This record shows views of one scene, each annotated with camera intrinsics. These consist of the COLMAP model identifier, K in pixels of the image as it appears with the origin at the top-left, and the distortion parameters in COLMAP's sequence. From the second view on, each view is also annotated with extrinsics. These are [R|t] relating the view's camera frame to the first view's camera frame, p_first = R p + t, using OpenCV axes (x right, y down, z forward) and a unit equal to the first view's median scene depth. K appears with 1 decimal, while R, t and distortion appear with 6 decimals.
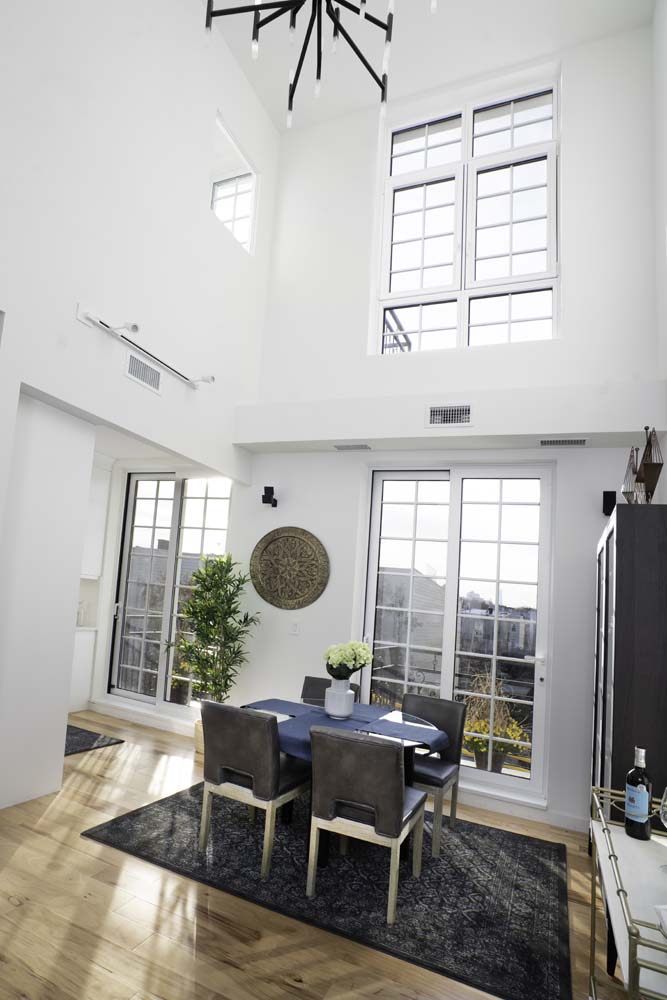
lens RADIAL K [[514.8, 0, 295.3], [0, 514.8, 552.5], [0, 0, 1]] dist [-0.051520, 0.006048]
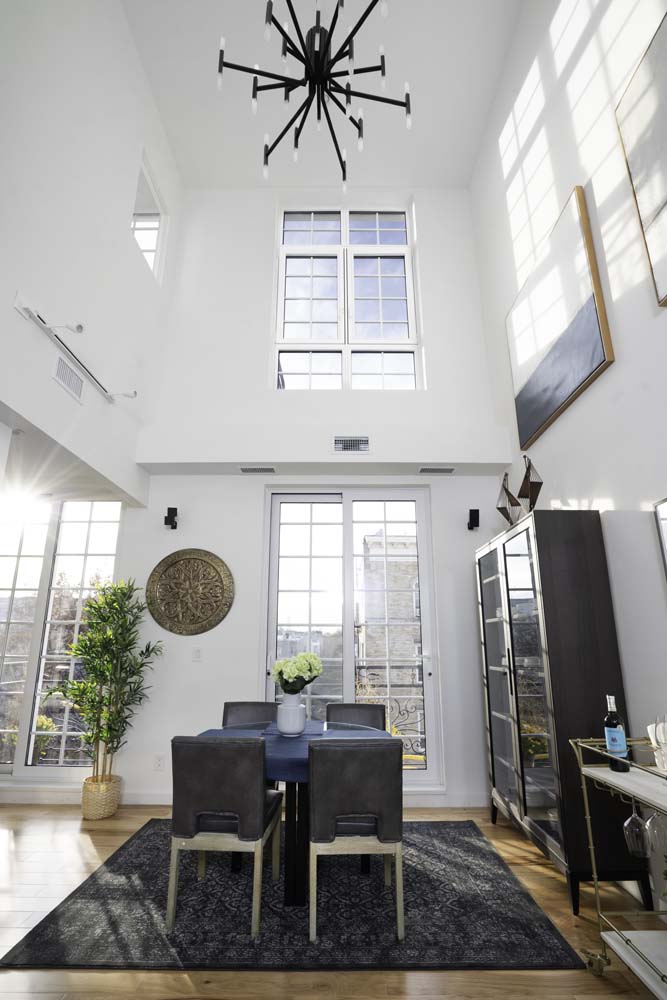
lens RADIAL K [[482.3, 0, 331.2], [0, 482.3, 498.0], [0, 0, 1]] dist [-0.062464, 0.016387]
pose [[0.907028, 0.014536, 0.420820, -0.189927], [0.059291, 0.985038, -0.161820, 0.022786], [-0.416876, 0.171726, 0.892594, 0.068393]]
